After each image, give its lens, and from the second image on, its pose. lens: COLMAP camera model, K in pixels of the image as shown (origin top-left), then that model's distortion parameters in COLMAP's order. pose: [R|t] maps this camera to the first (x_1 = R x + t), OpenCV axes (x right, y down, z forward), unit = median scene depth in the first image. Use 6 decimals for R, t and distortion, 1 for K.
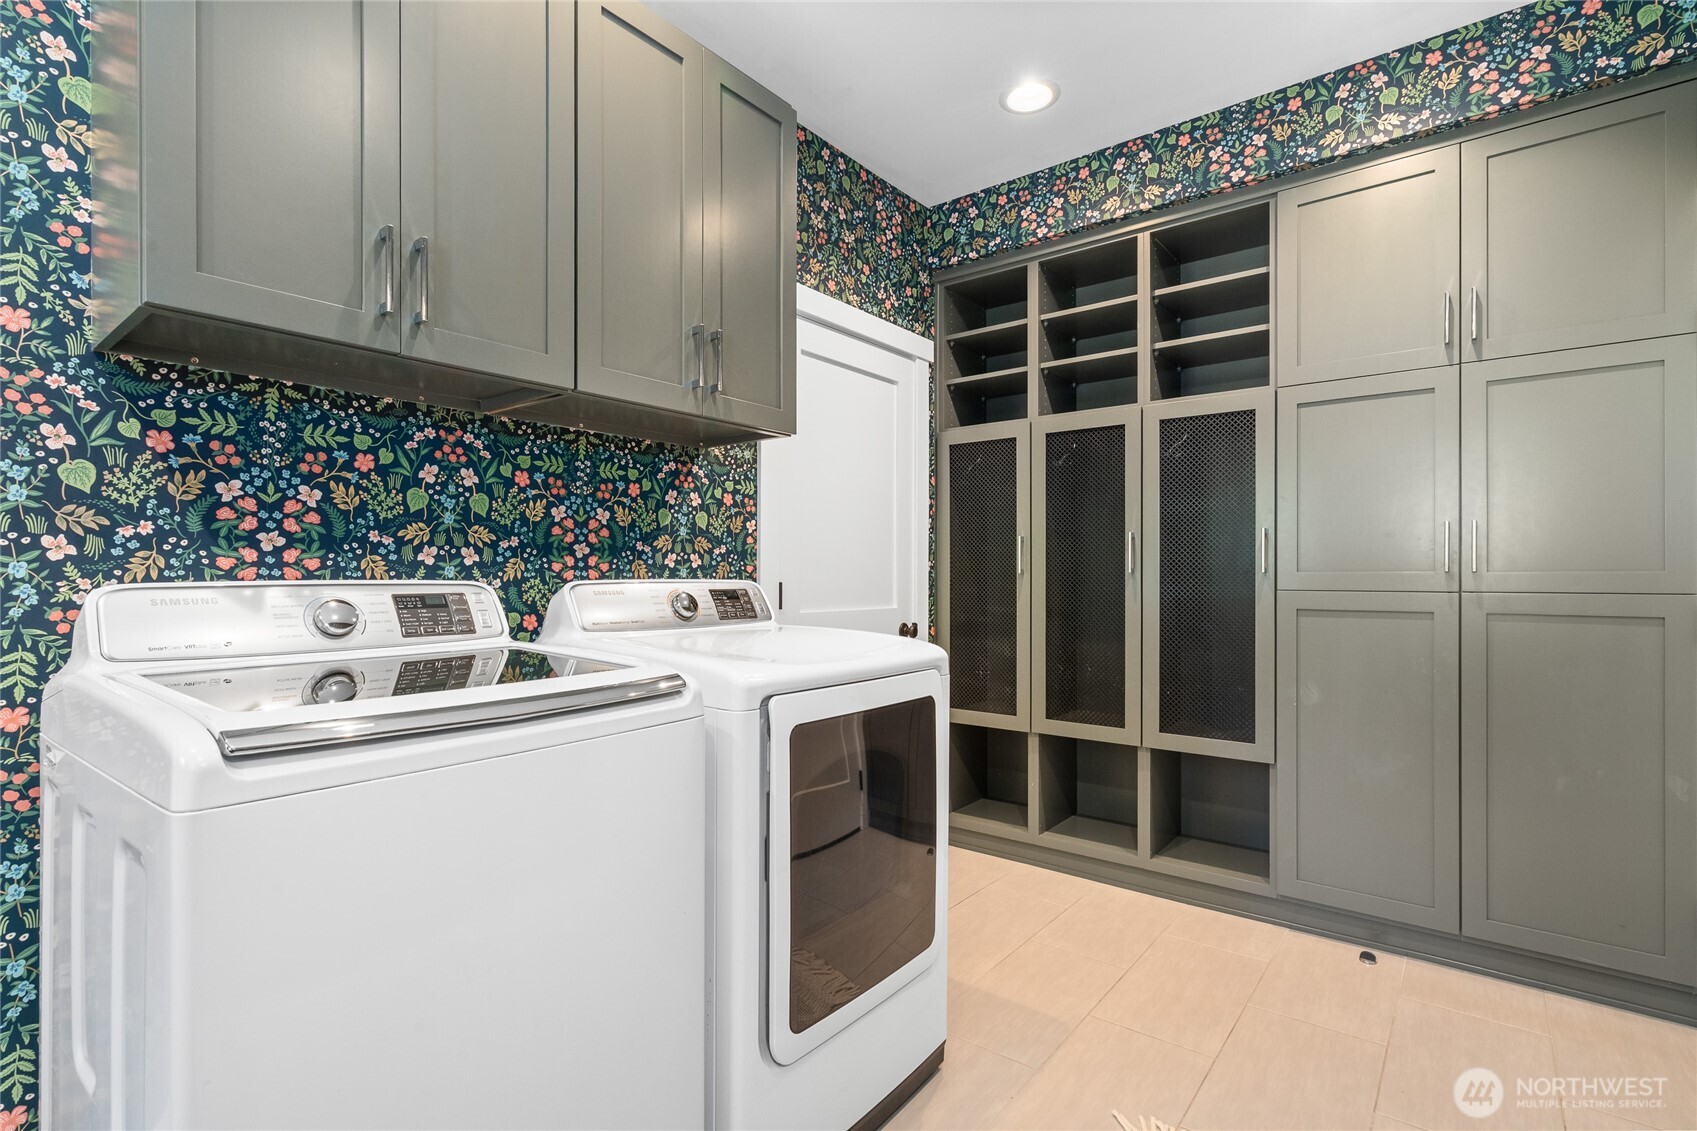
lens RADIAL K [[816.5, 0, 848.5], [0, 816.5, 565.5], [0, 0, 1]] dist [0.013664, 0.000517]
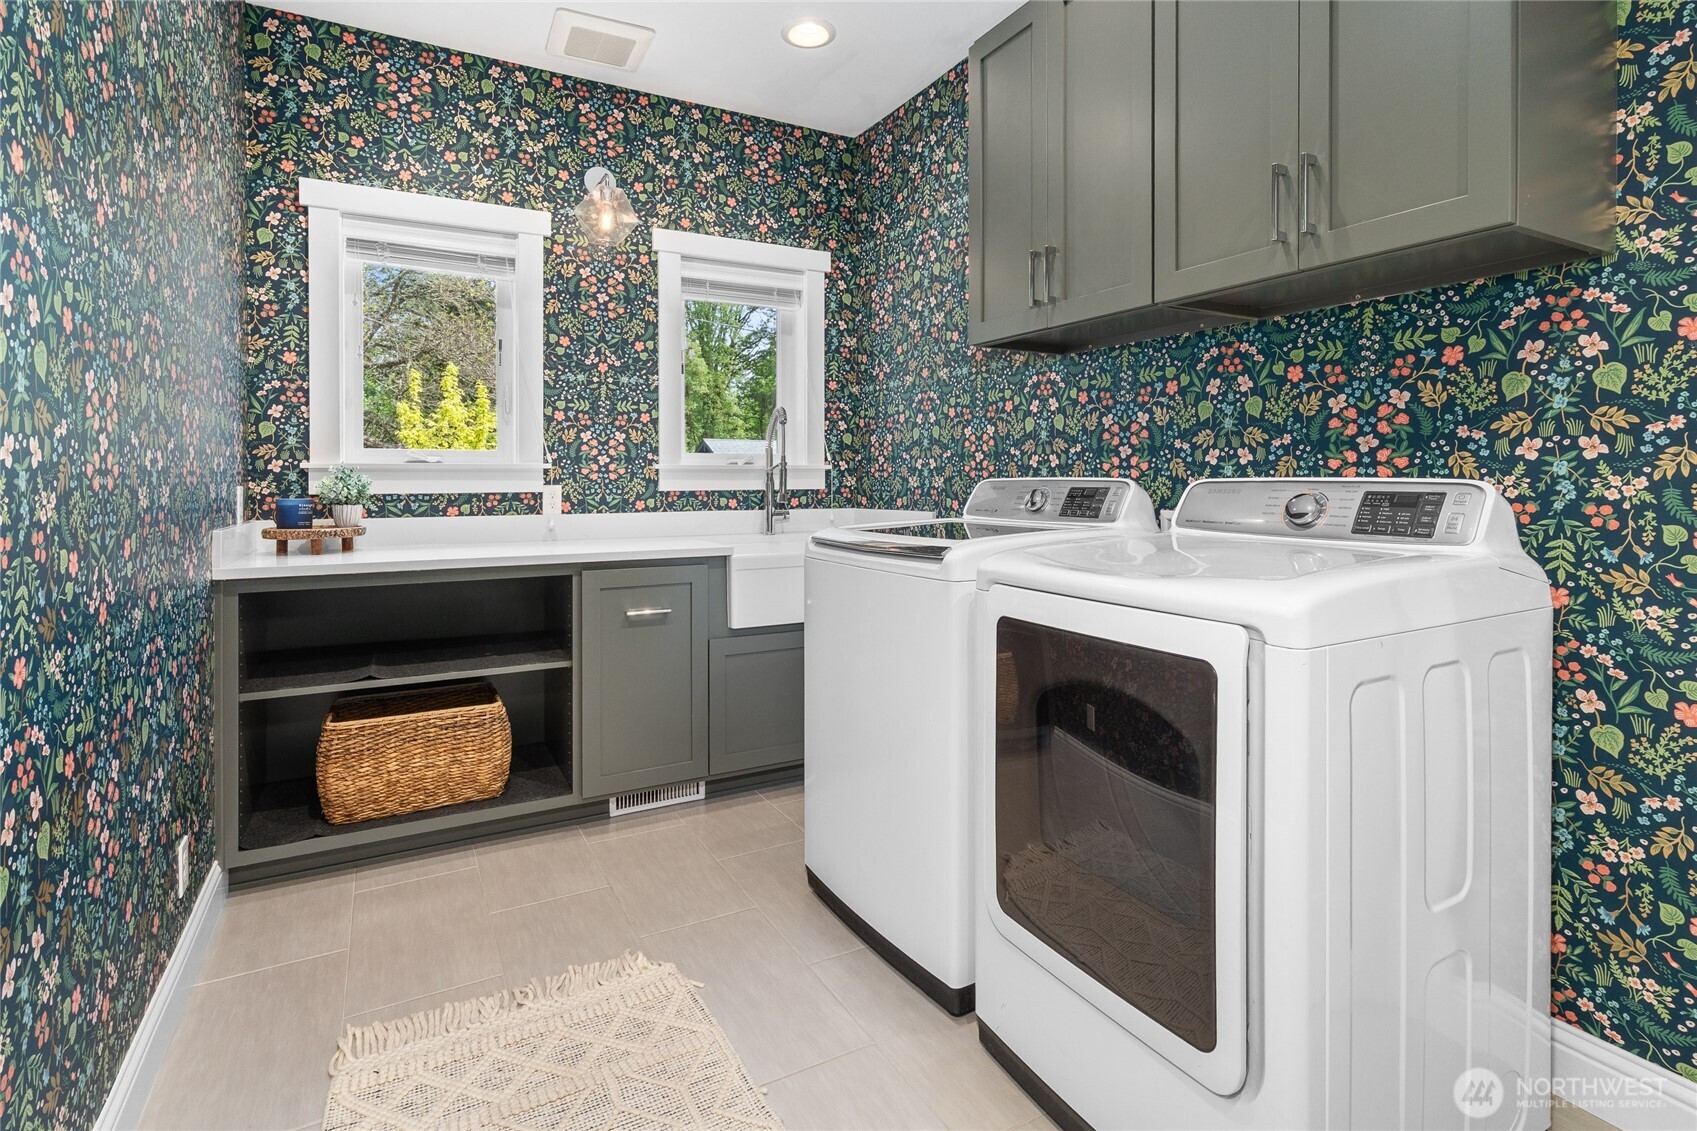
lens RADIAL K [[807.2, 0, 855.1], [0, 807.2, 480.0], [0, 0, 1]] dist [0.001478, 0.000184]
pose [[-0.369328, 0.005167, -0.929285, 0.590338], [0.015431, 0.999881, -0.000574, 0.010744], [0.929171, -0.014552, -0.369363, 0.748407]]
